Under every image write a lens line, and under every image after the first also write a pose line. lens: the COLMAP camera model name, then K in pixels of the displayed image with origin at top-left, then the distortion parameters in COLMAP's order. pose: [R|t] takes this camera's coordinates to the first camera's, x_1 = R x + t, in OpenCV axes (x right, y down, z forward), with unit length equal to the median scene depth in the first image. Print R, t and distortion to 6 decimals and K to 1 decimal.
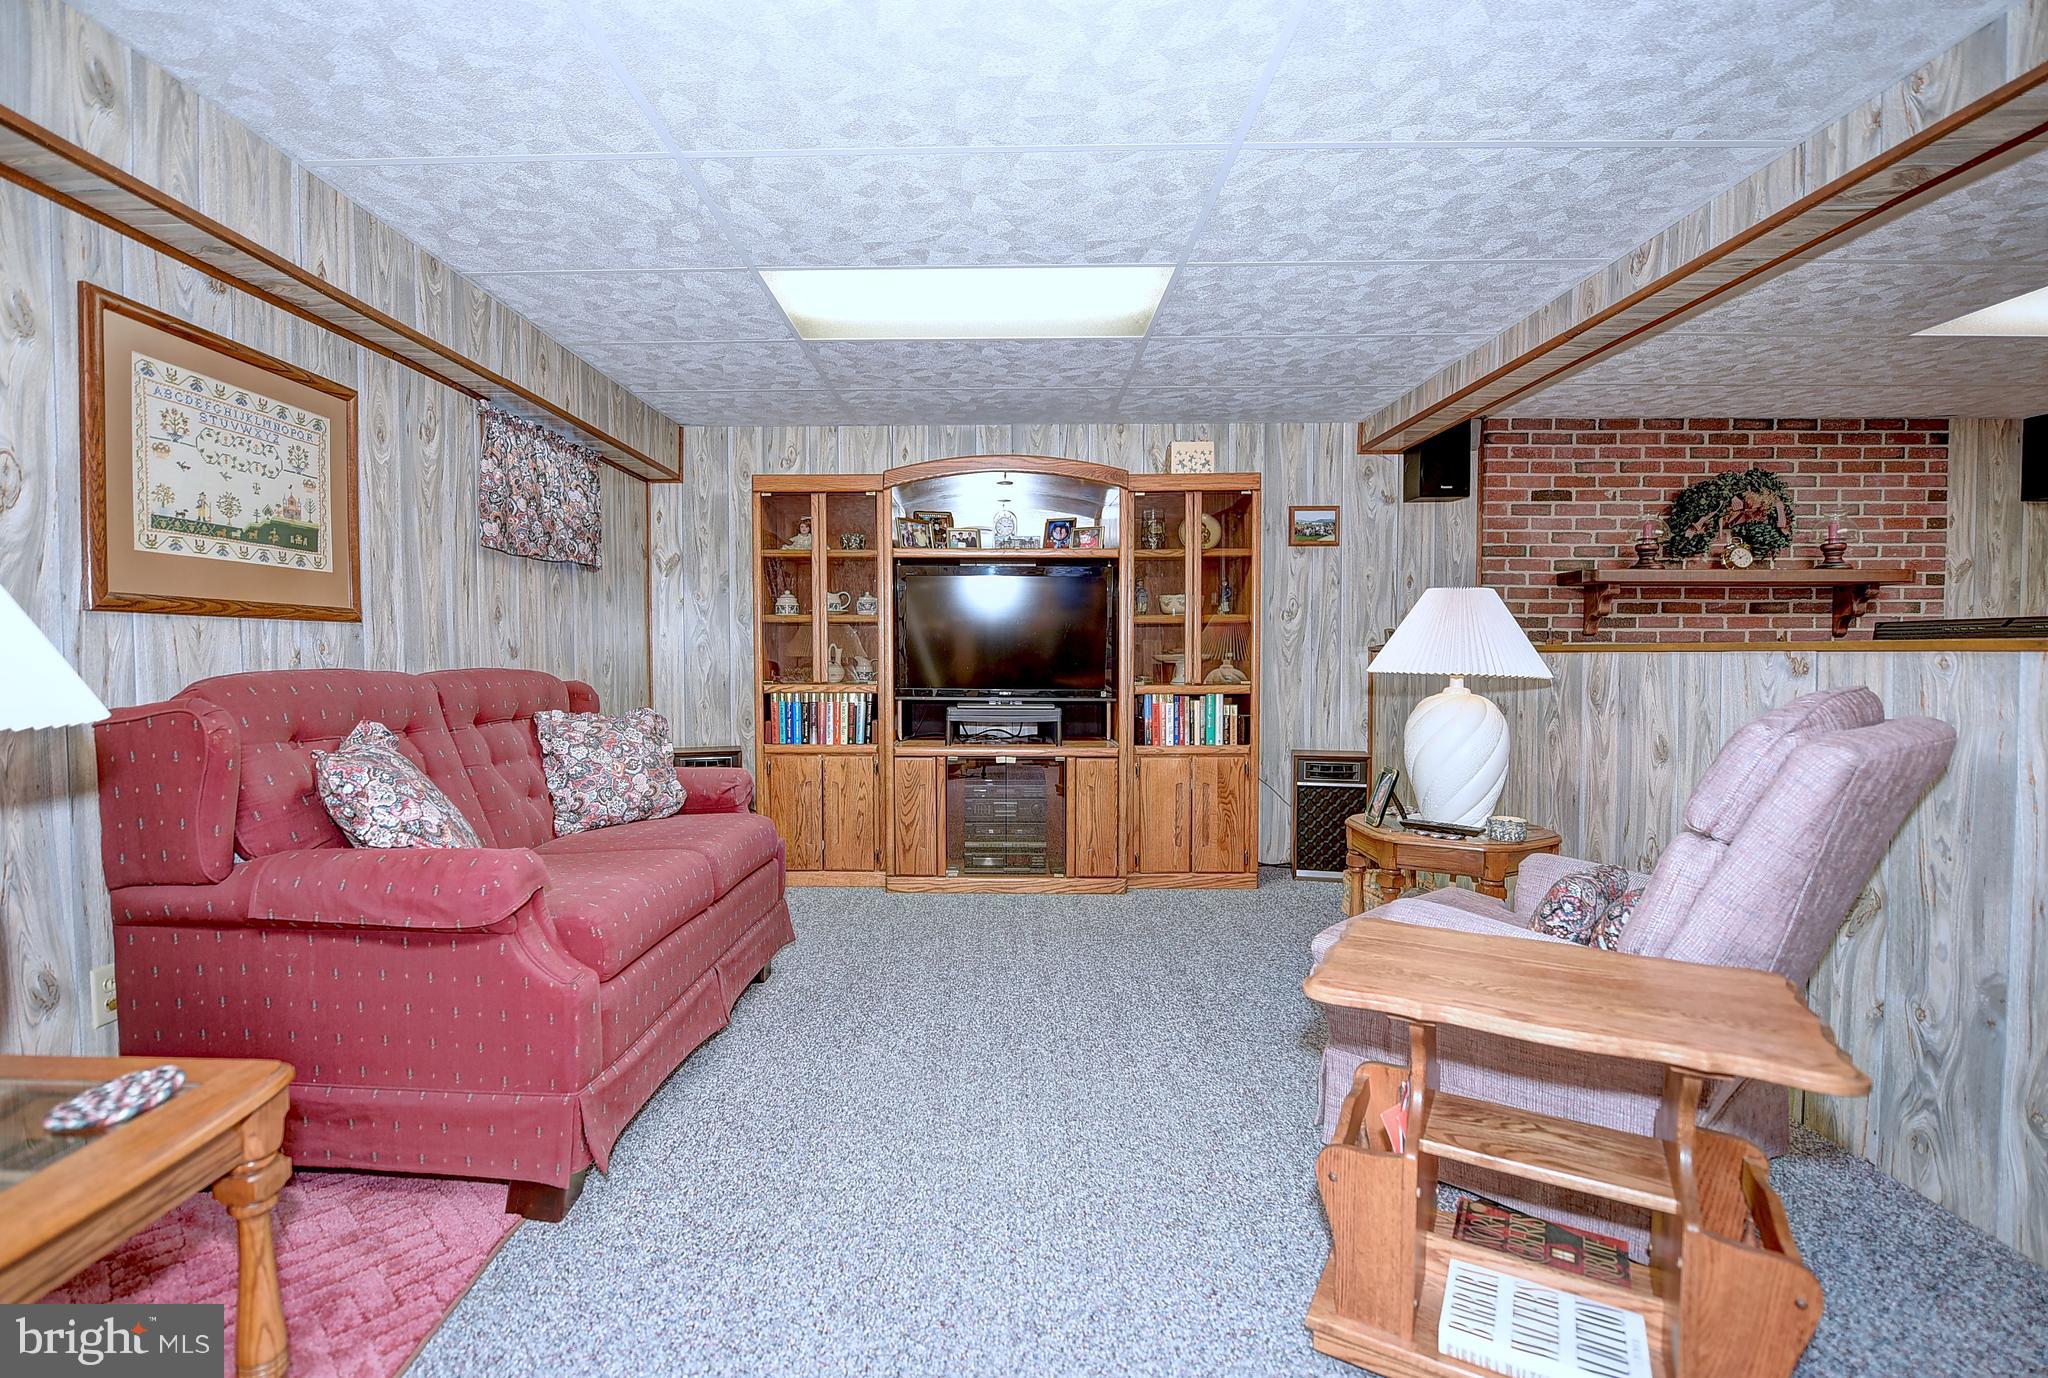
lens RADIAL K [[886.2, 0, 1010.3], [0, 886.2, 683.9], [0, 0, 1]] dist [-0.013149, -0.002401]
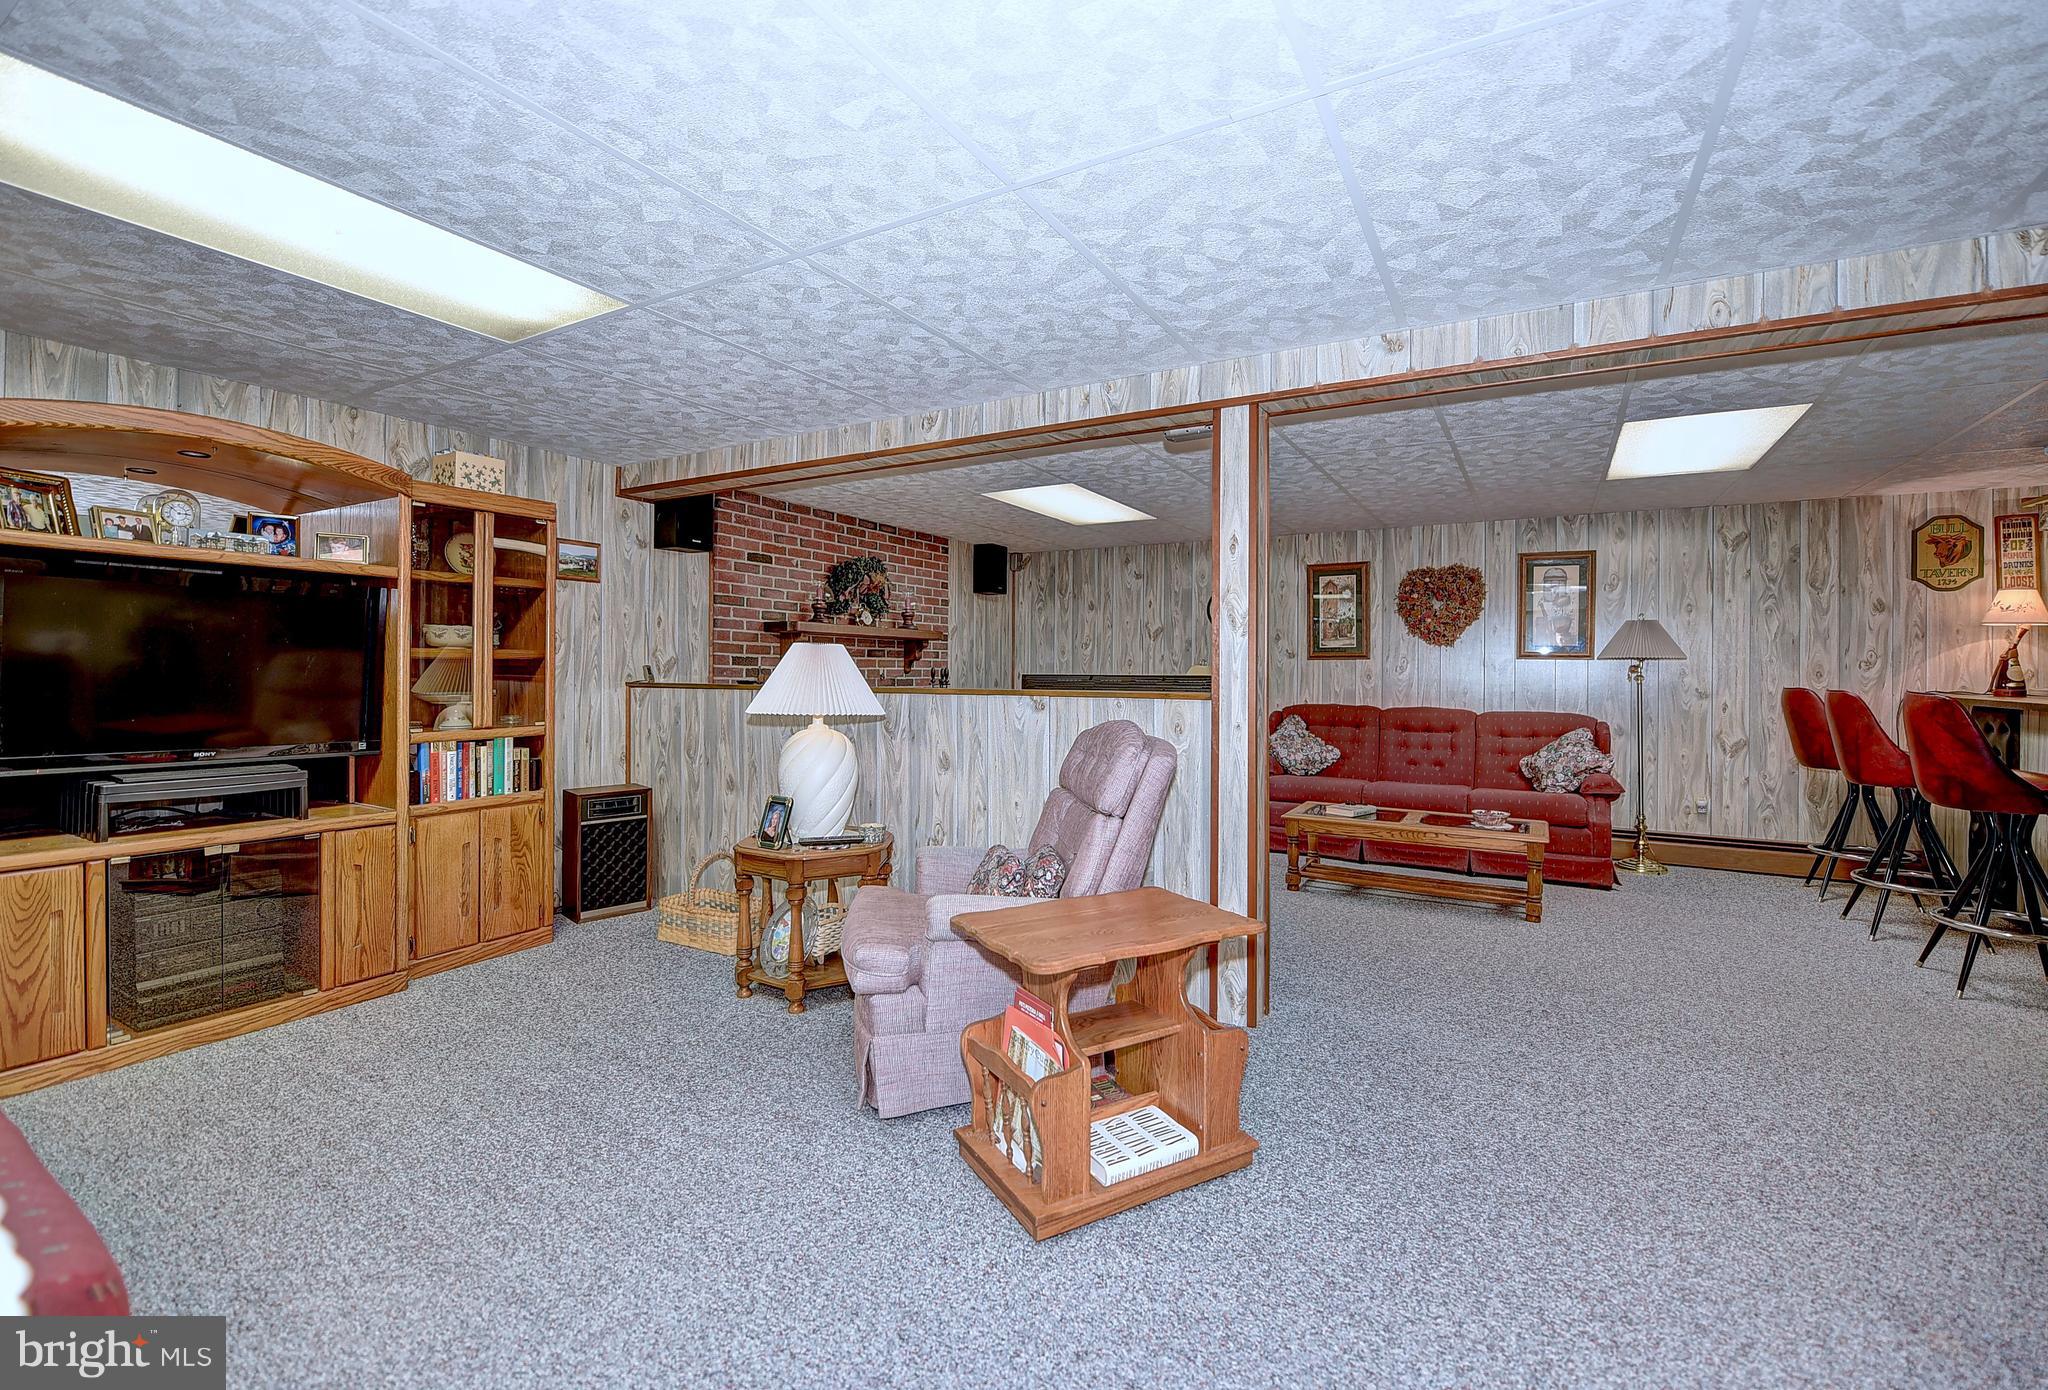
lens RADIAL K [[863.7, 0, 995.6], [0, 863.7, 667.1], [0, 0, 1]] dist [-0.015702, -0.001670]
pose [[0.511535, 0.008616, 0.859219, -0.266338], [0.024284, 0.999405, -0.024479, -0.026760], [-0.858919, 0.033387, 0.511021, 0.118382]]
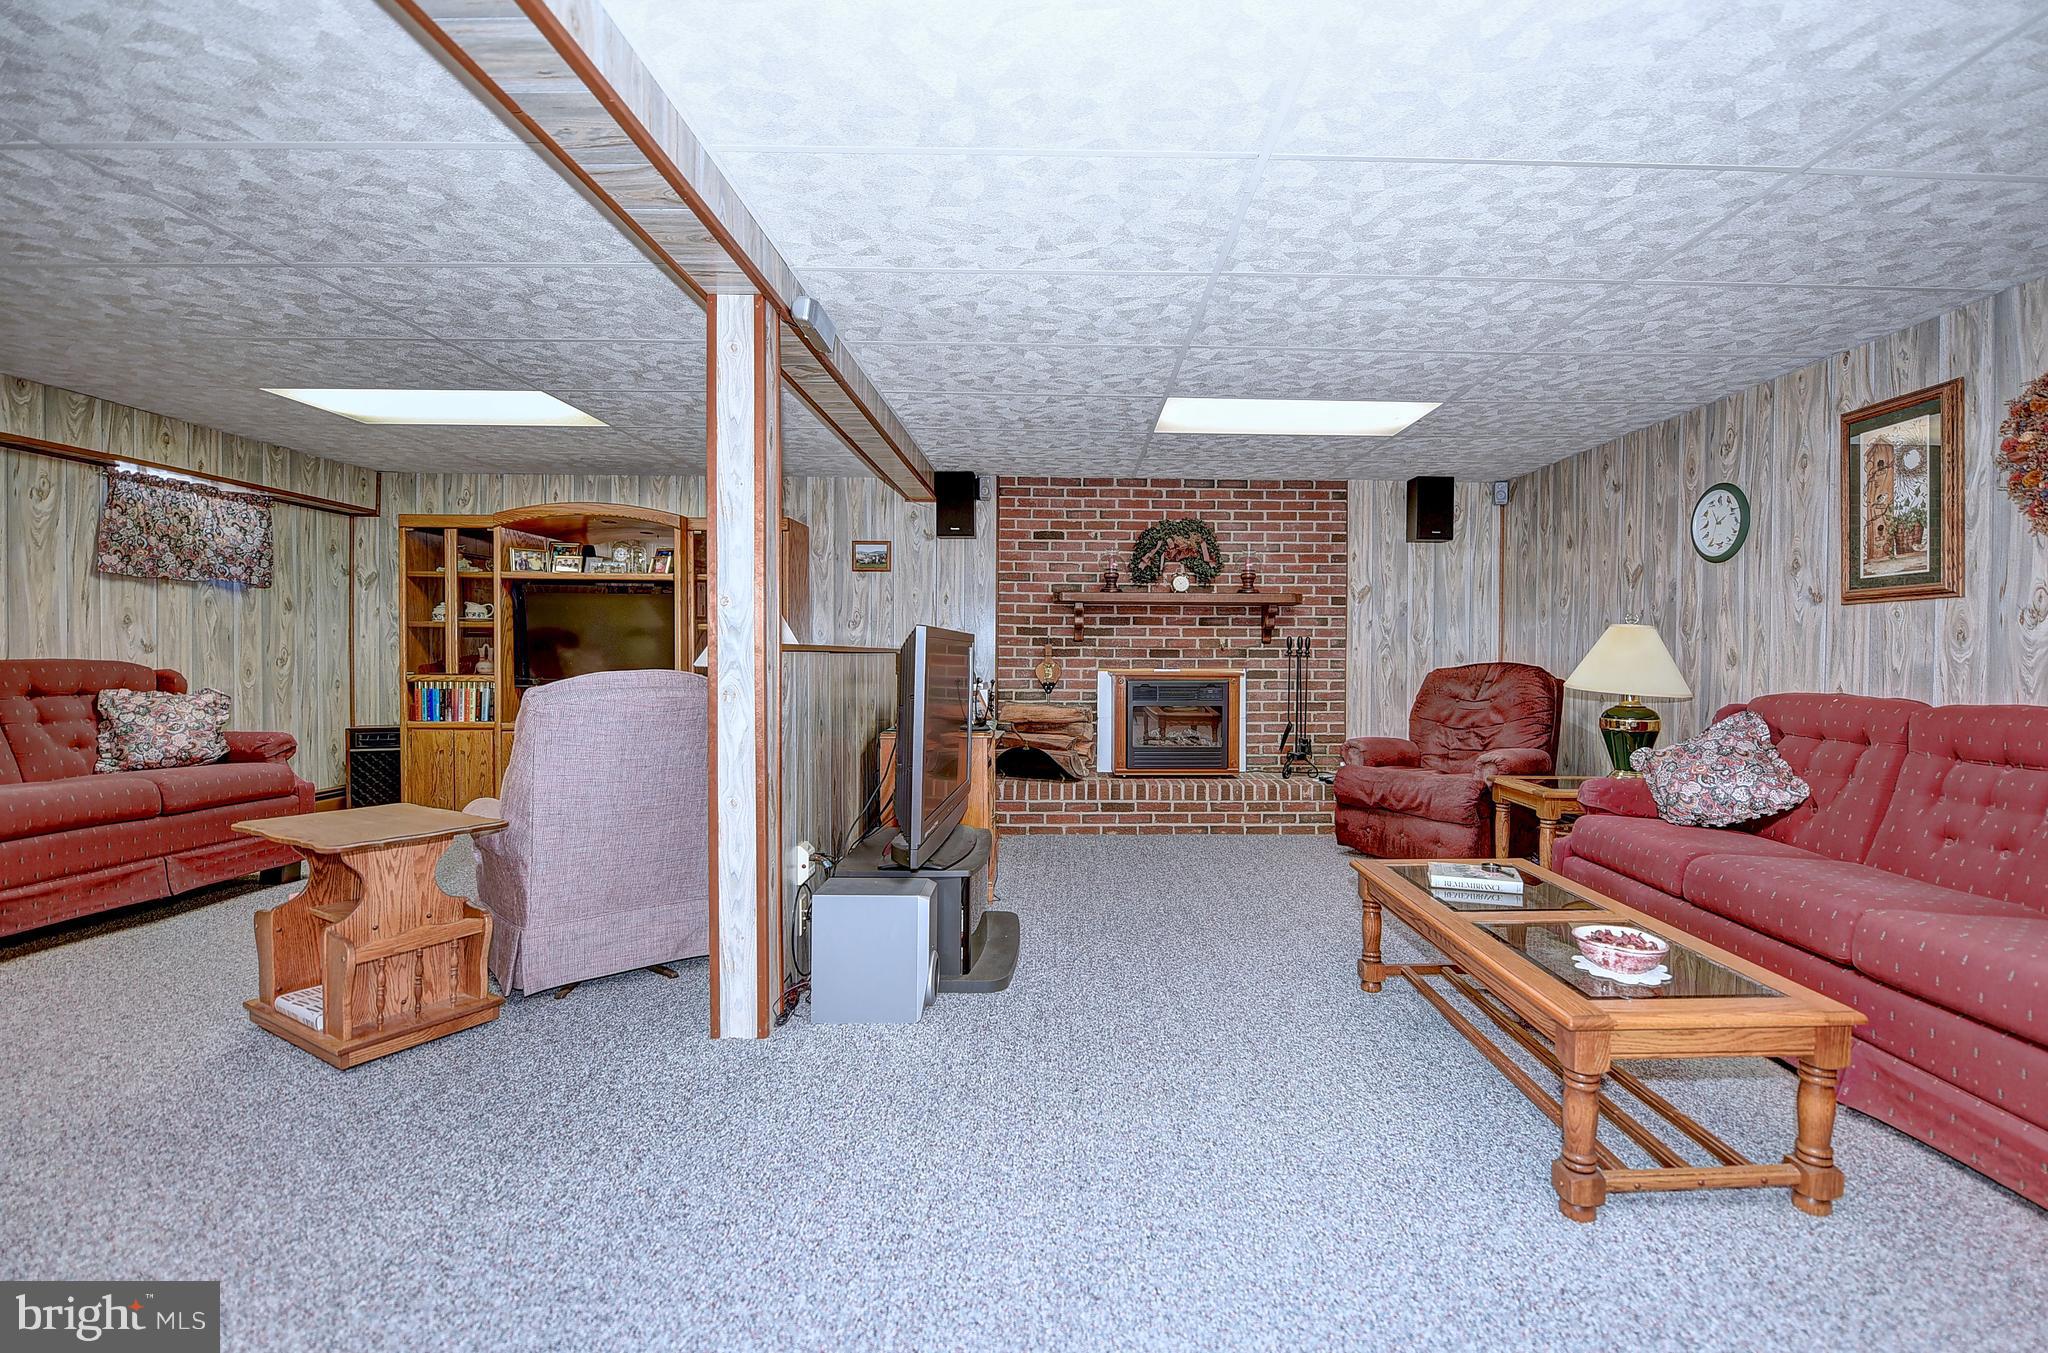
lens RADIAL K [[846.7, 0, 1074.5], [0, 846.7, 663.3], [0, 0, 1]] dist [-0.011625, -0.000364]
pose [[0.998619, 0.005936, 0.052194, 0.632192], [-0.004692, 0.999702, -0.023939, 0.008665], [-0.052321, 0.023661, 0.998350, -0.283432]]
